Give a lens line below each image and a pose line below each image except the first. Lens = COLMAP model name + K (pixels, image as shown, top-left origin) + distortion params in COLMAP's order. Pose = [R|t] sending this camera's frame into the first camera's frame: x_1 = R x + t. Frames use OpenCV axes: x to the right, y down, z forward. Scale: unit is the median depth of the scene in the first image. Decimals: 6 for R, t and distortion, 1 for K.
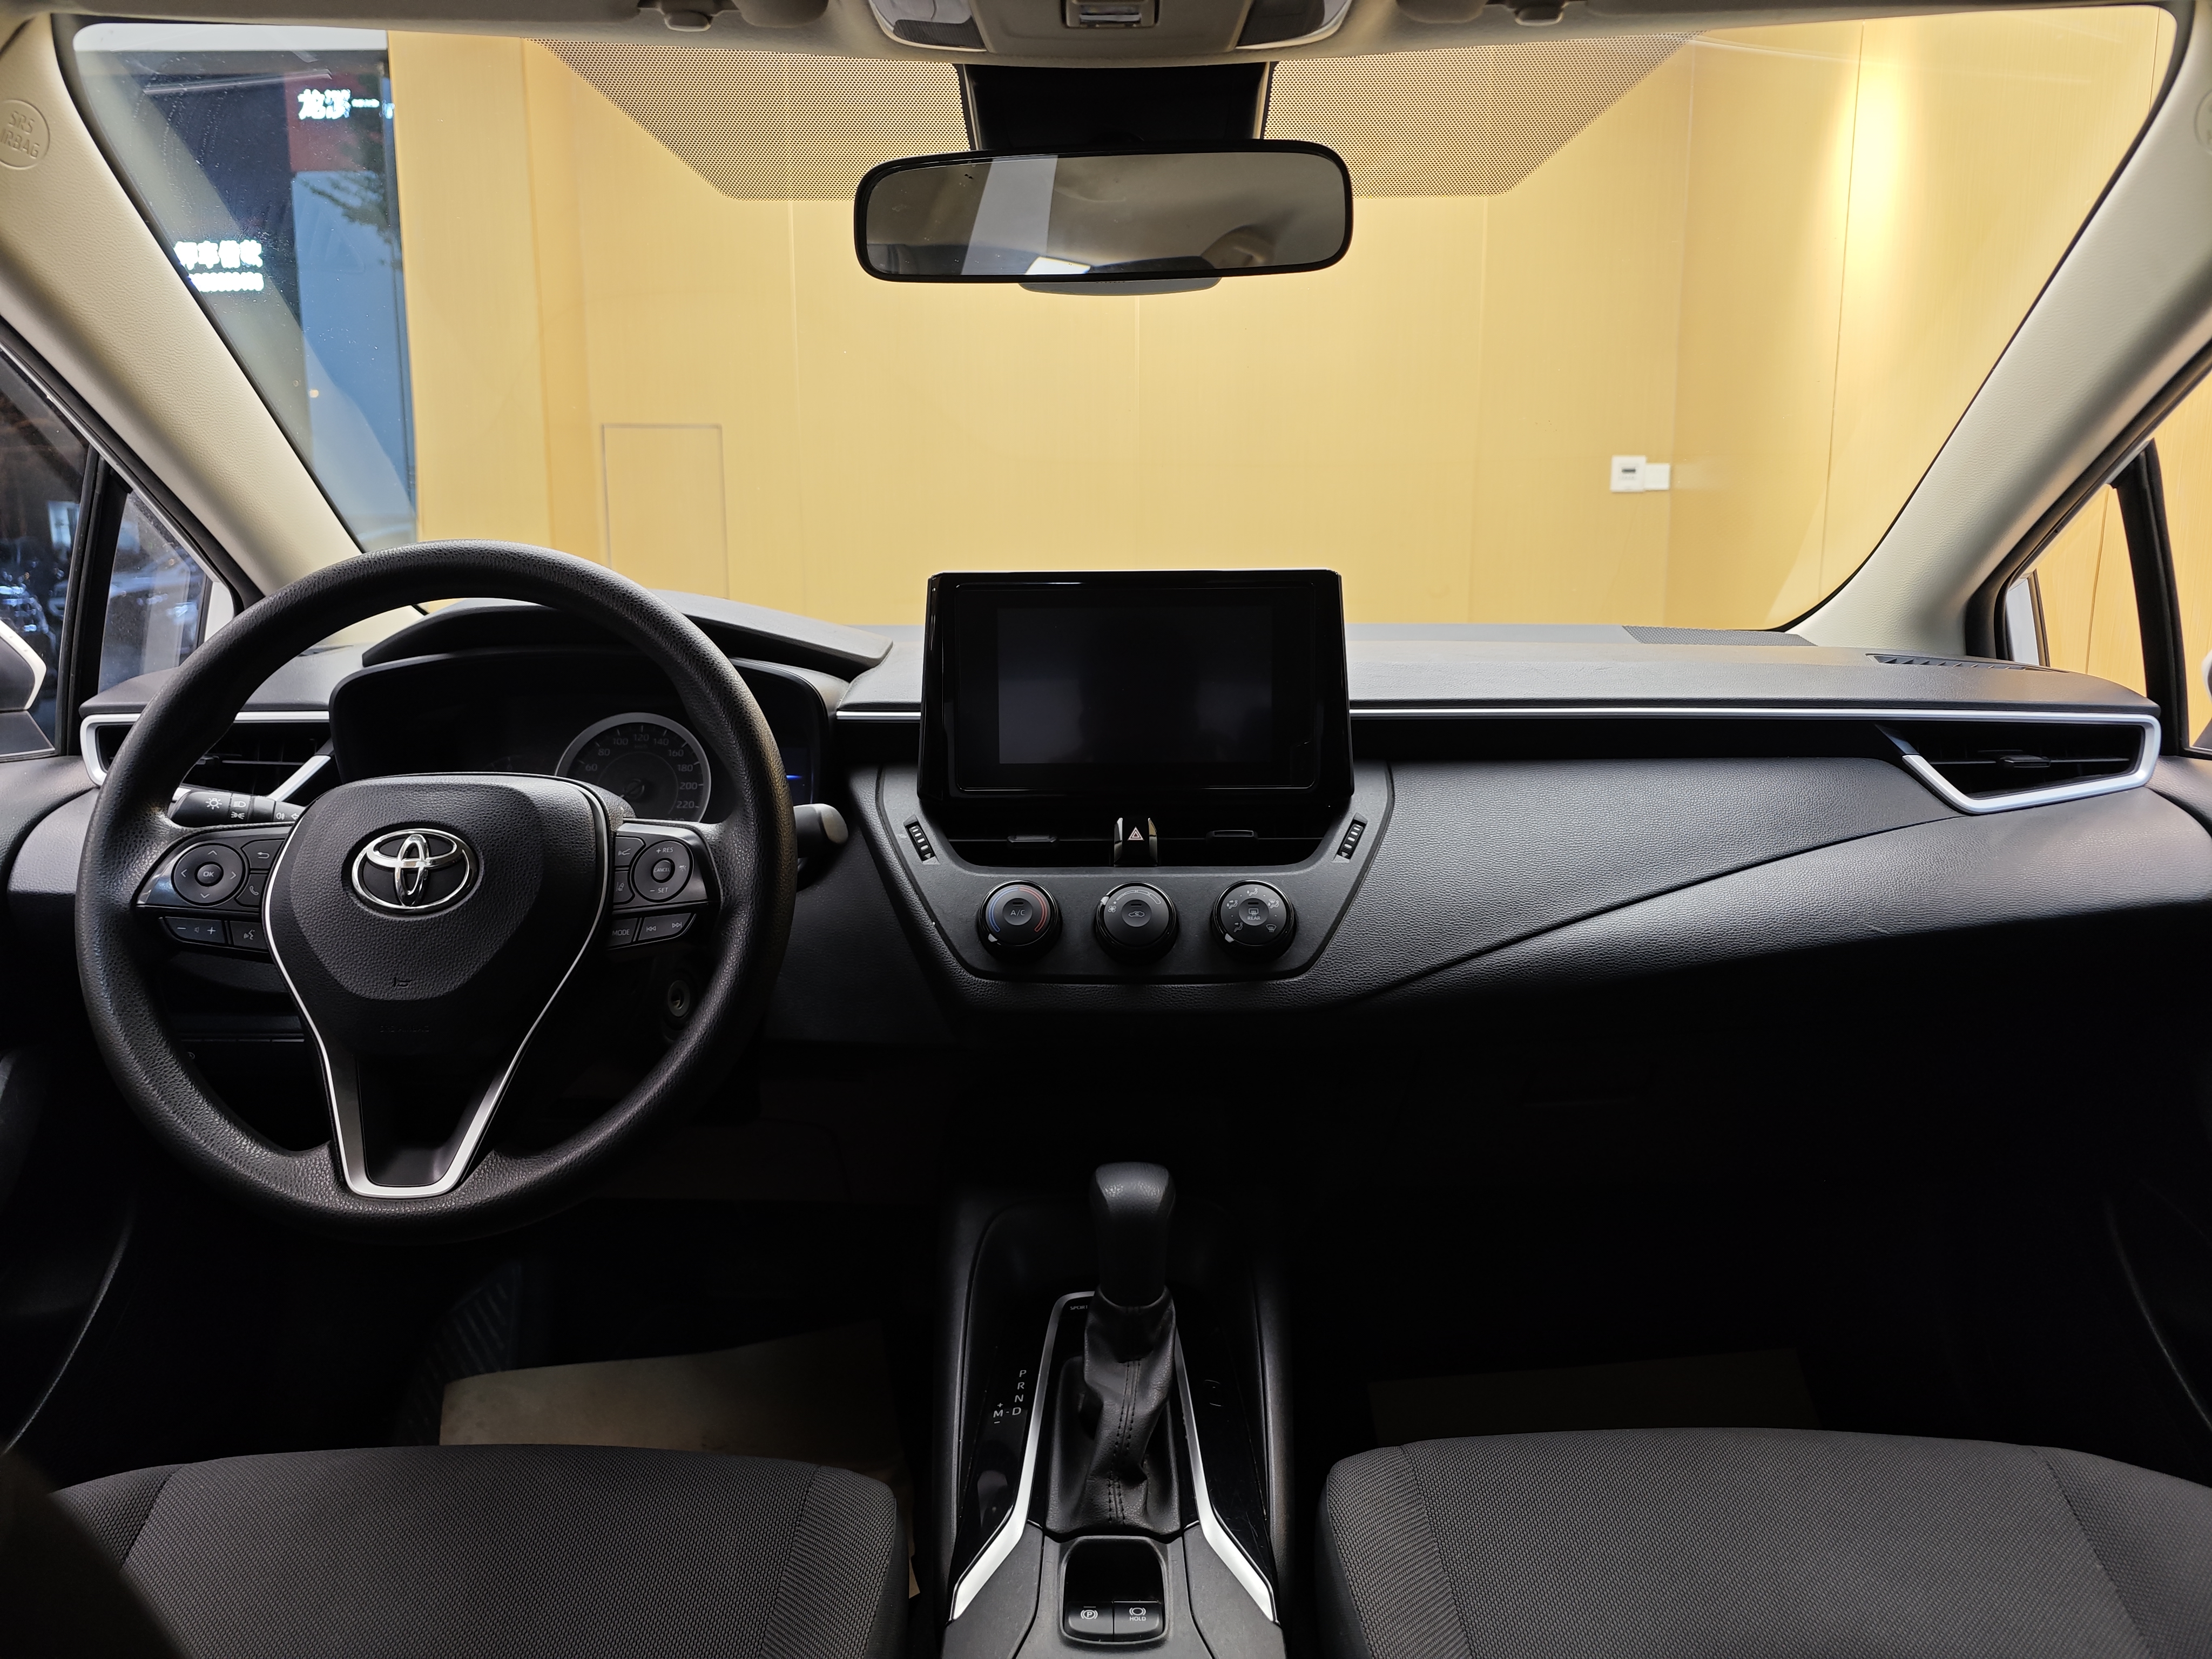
lens RADIAL K [[1525.1, 0, 1109.8], [0, 1525.1, 817.6], [0, 0, 1]] dist [0.048606, -0.045548]
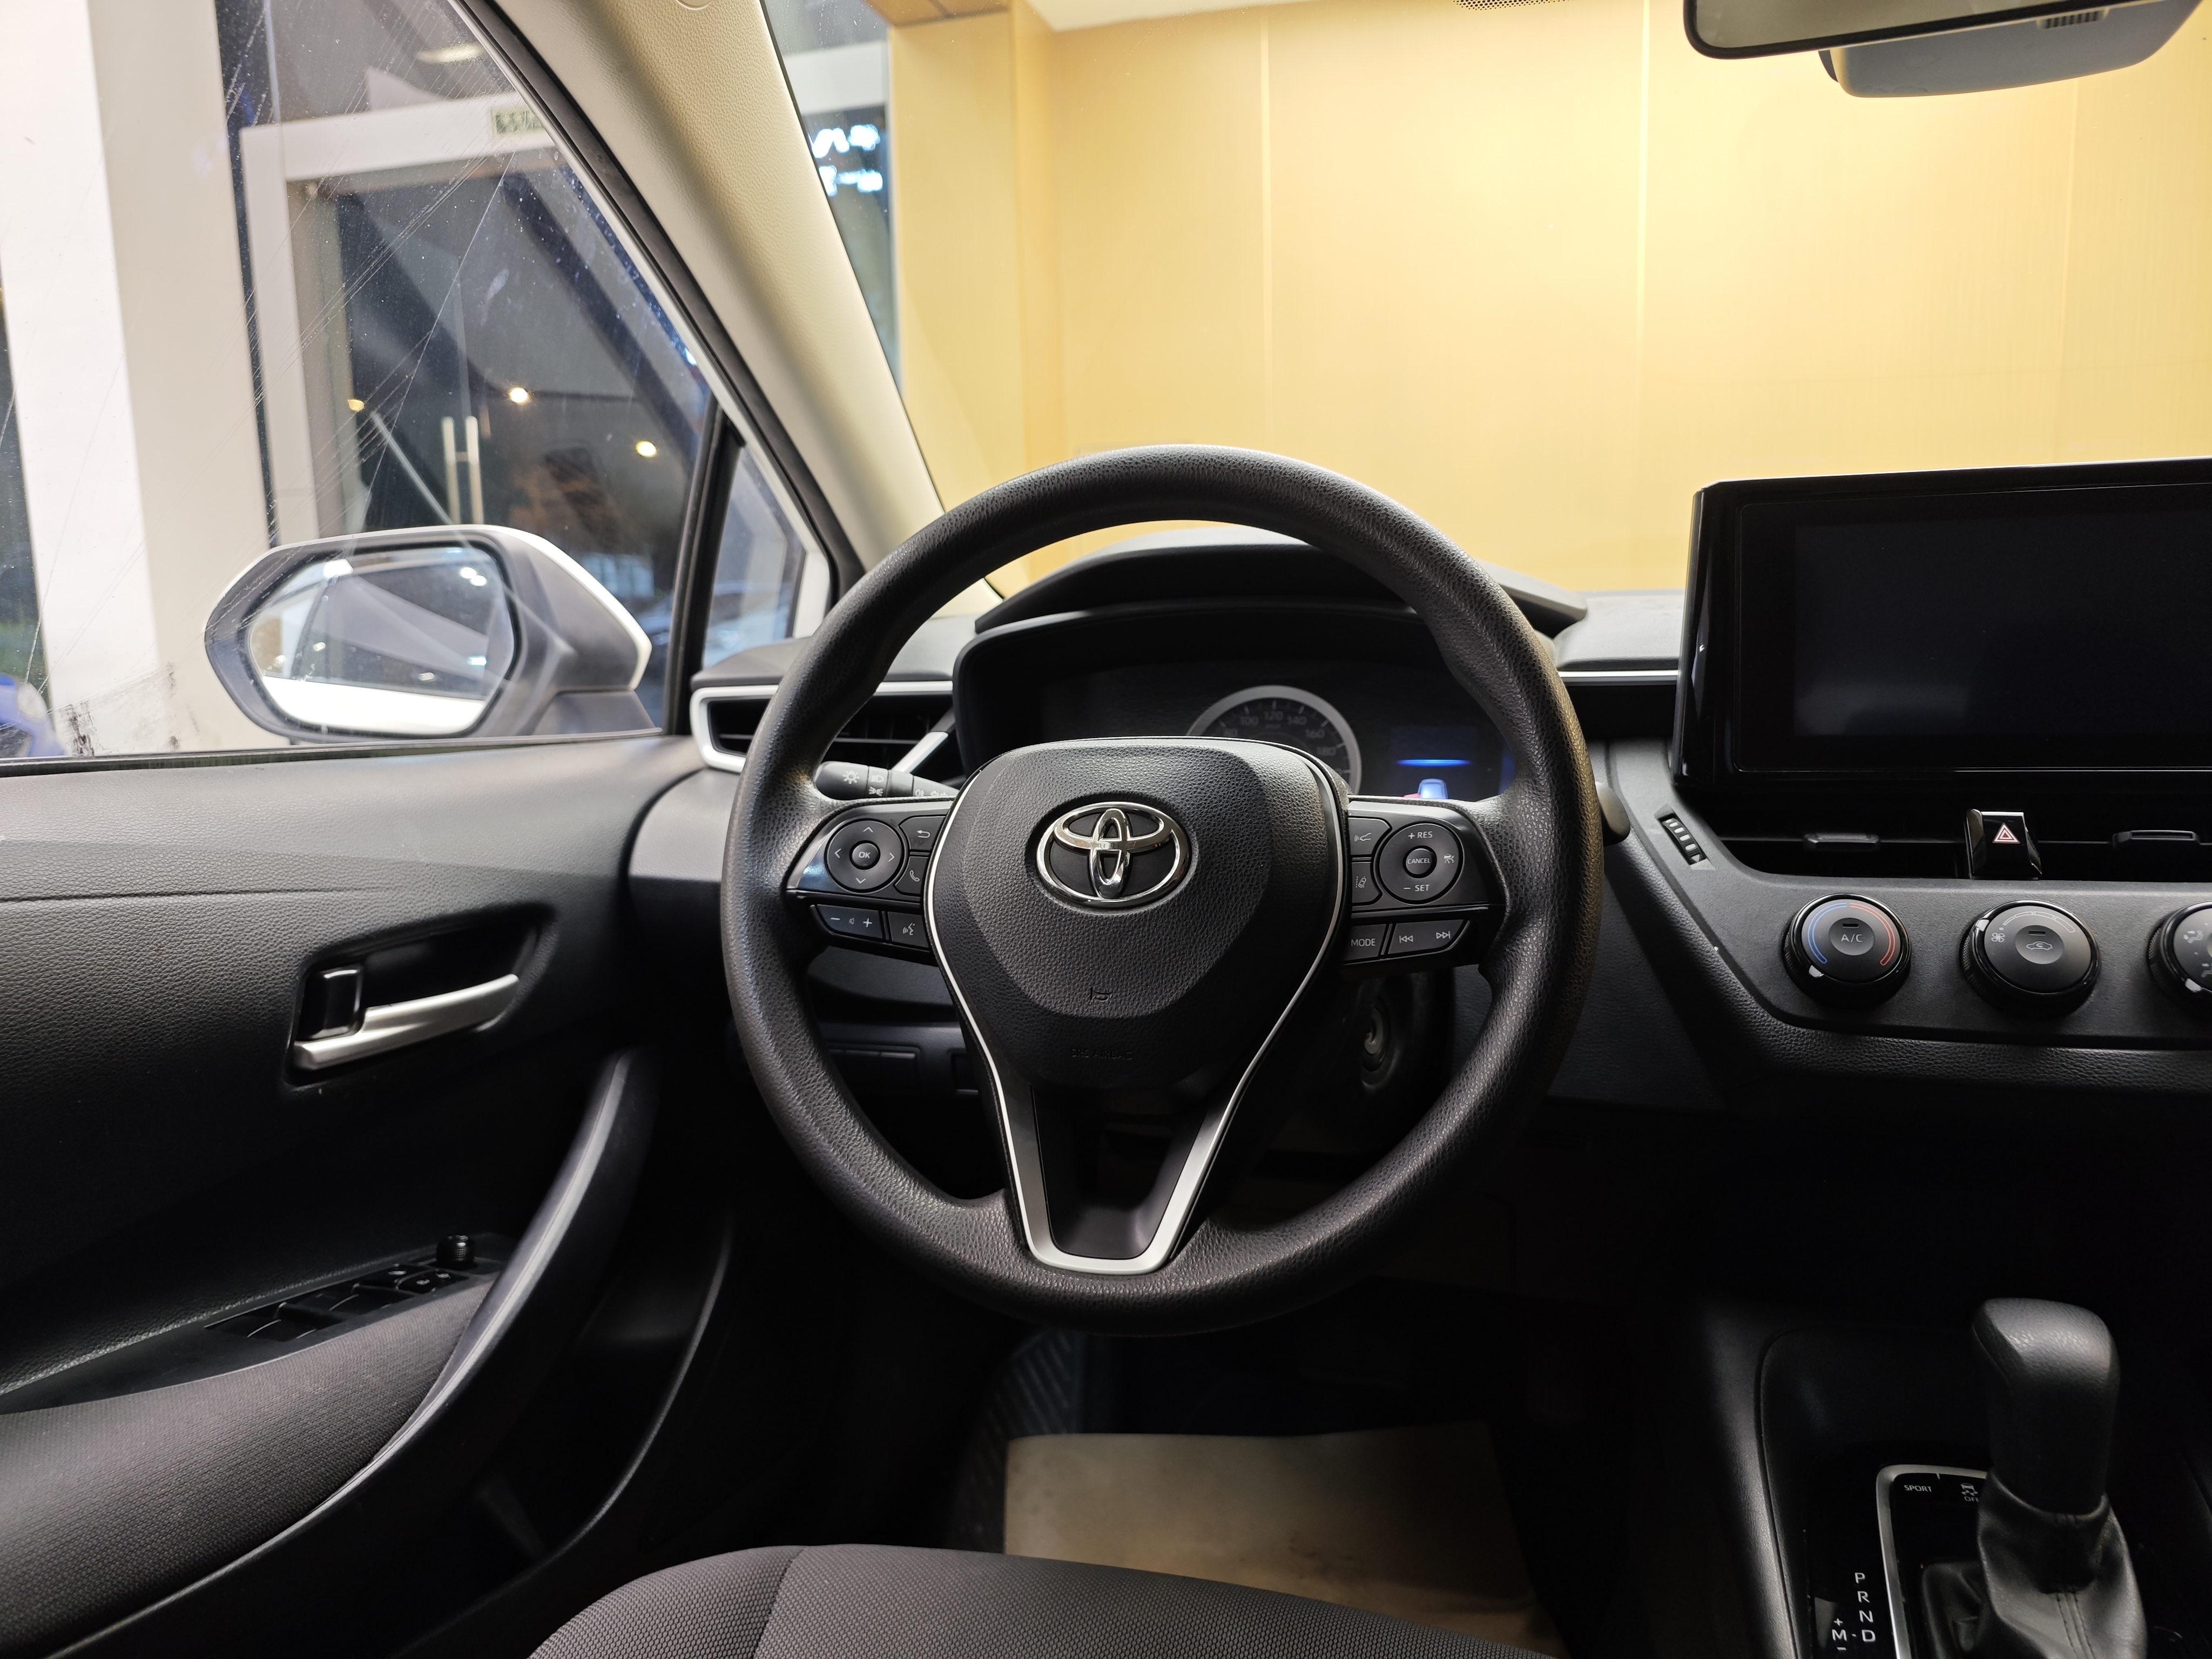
lens RADIAL K [[1525.1, 0, 1121.6], [0, 1525.1, 831.5], [0, 0, 1]] dist [0.048606, -0.045548]
pose [[0.966901, 0.015555, -0.254678, -0.210942], [-0.018472, 0.999788, -0.009067, 0.025236], [0.254484, 0.013471, 0.966983, 0.208730]]
